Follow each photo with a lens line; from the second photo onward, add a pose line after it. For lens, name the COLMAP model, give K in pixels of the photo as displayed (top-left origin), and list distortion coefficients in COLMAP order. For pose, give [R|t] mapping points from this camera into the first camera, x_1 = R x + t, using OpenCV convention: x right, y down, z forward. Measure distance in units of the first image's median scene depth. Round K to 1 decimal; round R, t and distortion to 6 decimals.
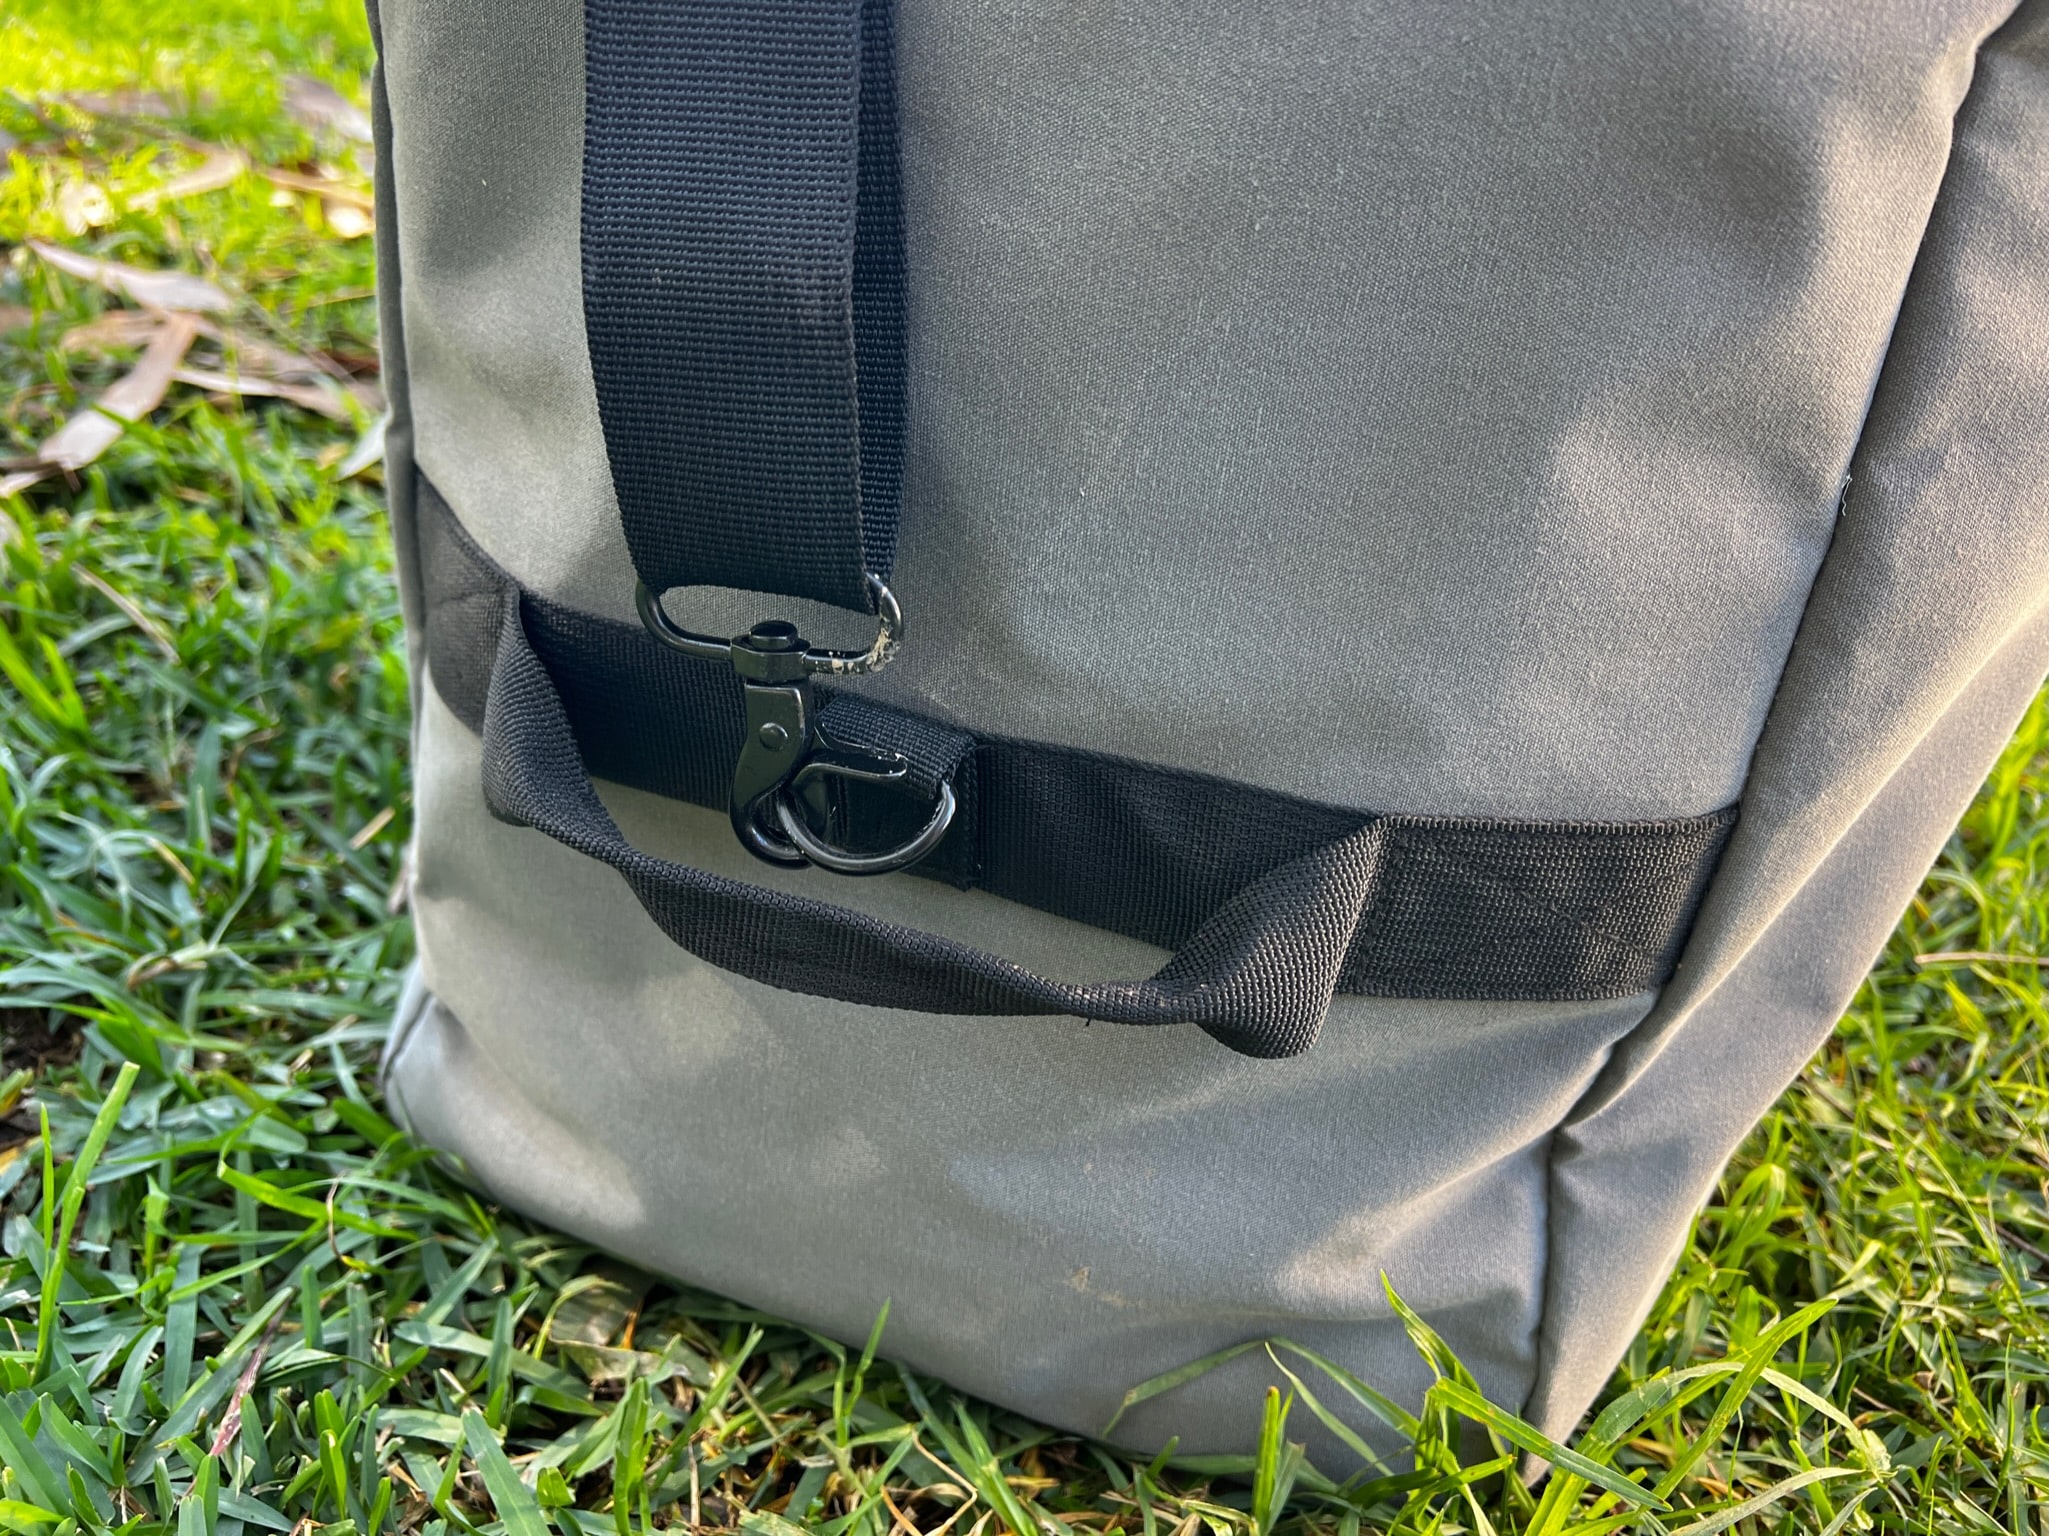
lens RADIAL K [[1537.3, 0, 1021.8], [0, 1537.3, 783.6], [0, 0, 1]] dist [0.047495, -0.064973]
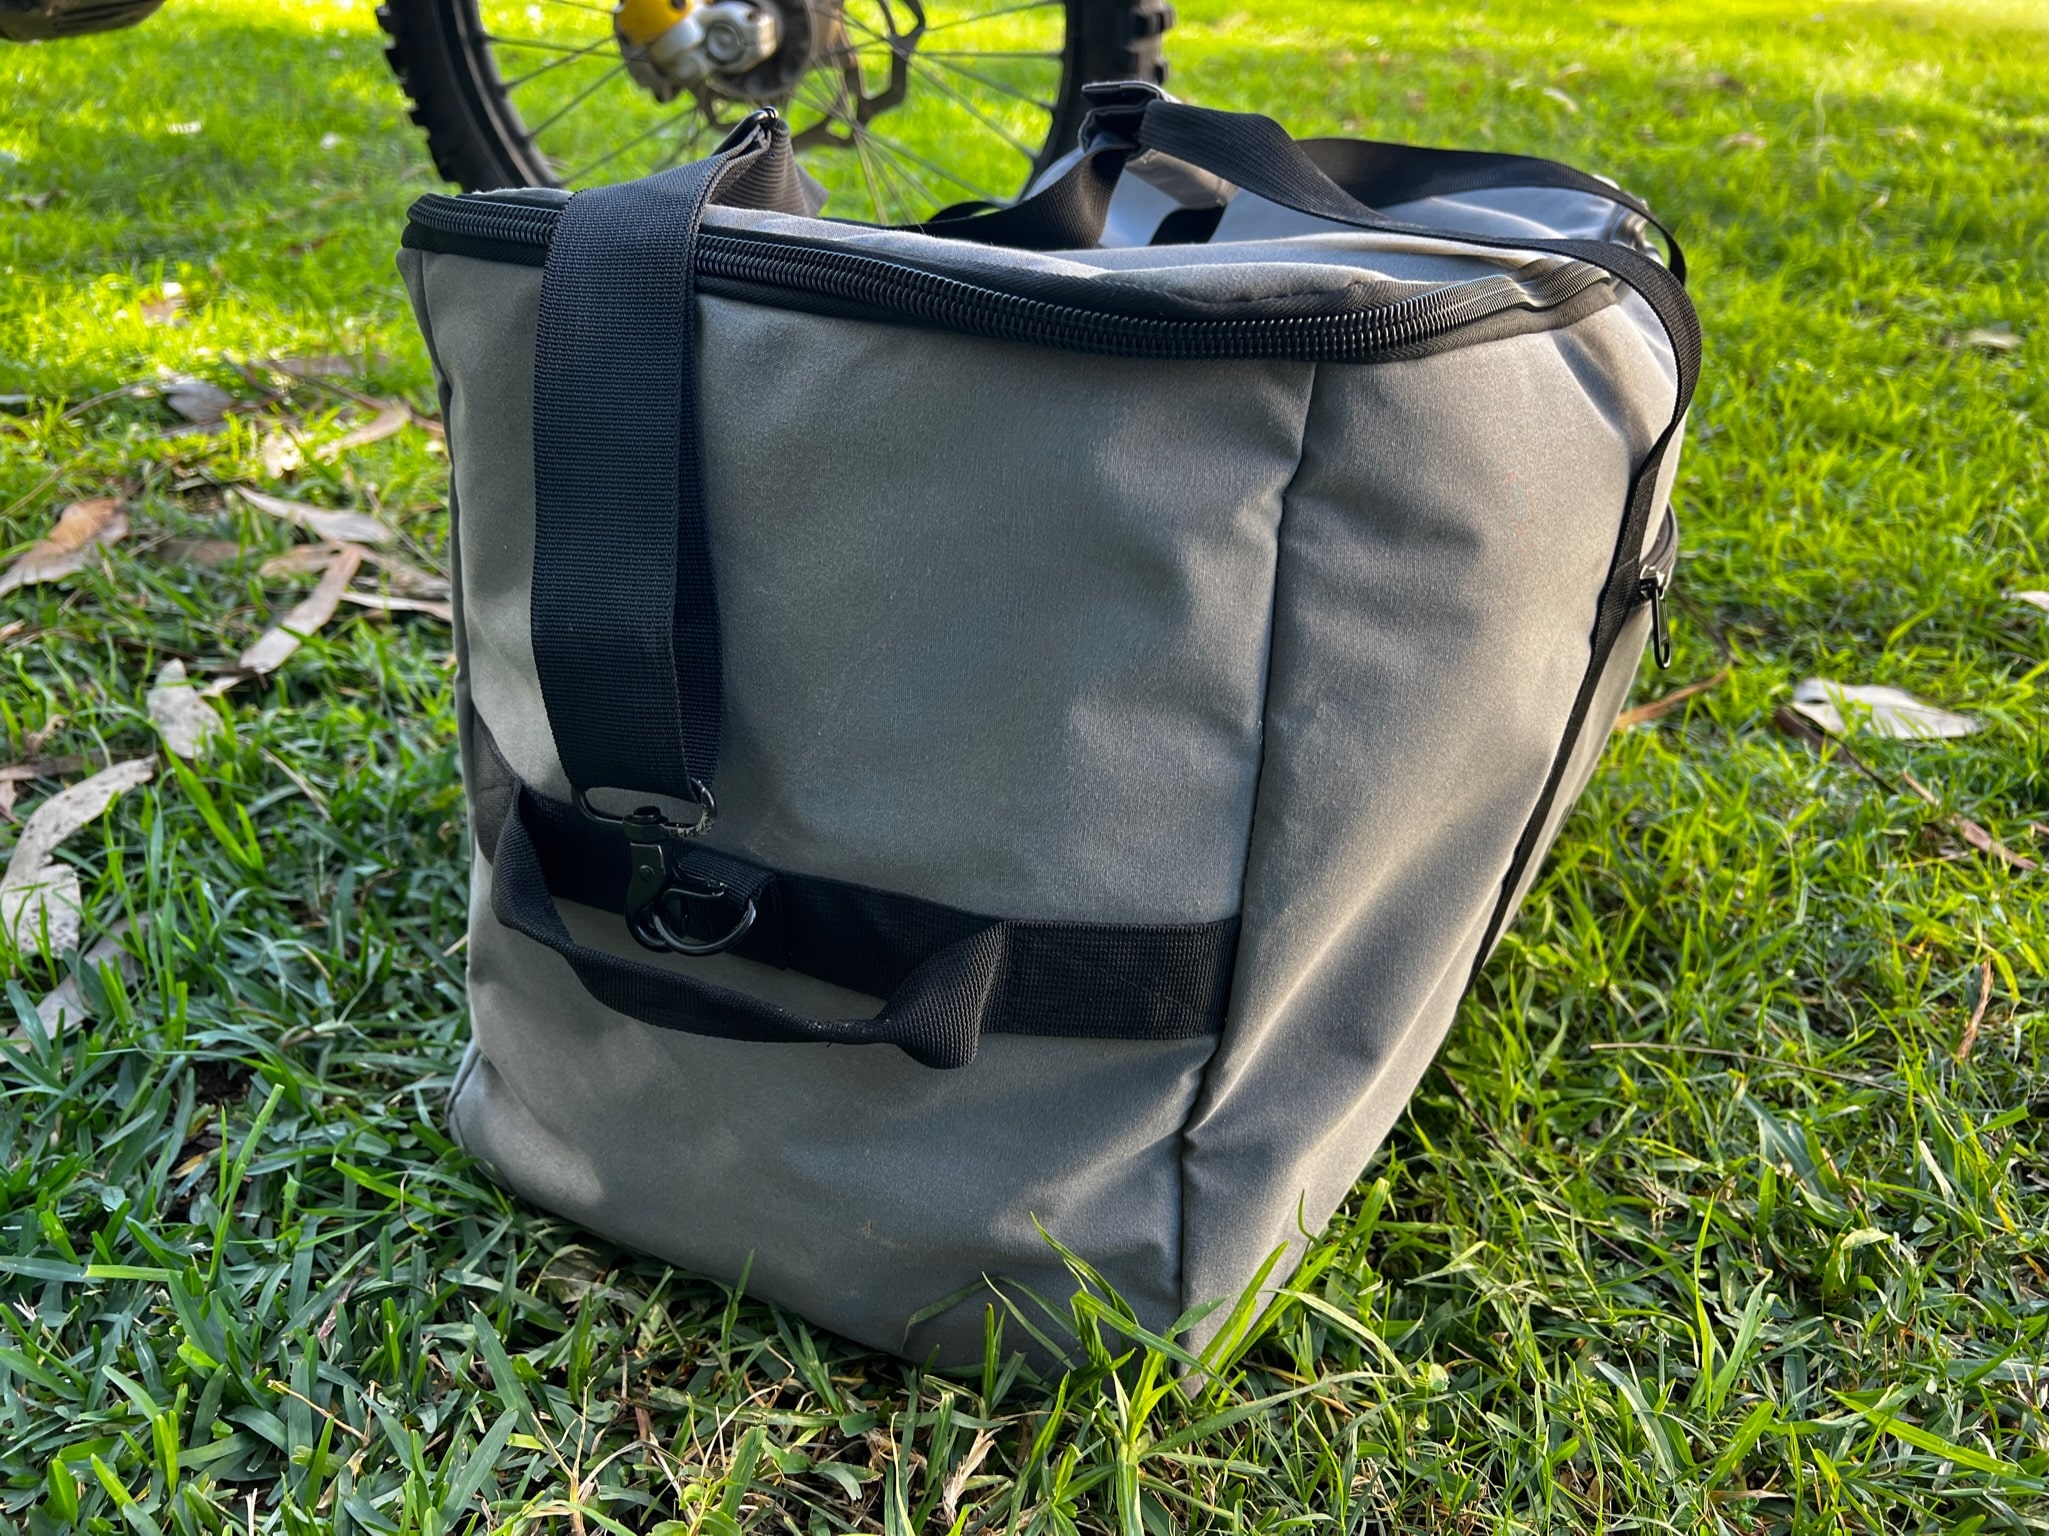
lens RADIAL K [[1543.4, 0, 1028.2], [0, 1543.4, 760.3], [0, 0, 1]] dist [0.037583, -0.043962]
pose [[0.996529, -0.005449, -0.083067, 0.240733], [-0.003355, 0.994415, -0.105488, 0.014945], [0.083178, 0.105401, 0.990945, -0.409286]]
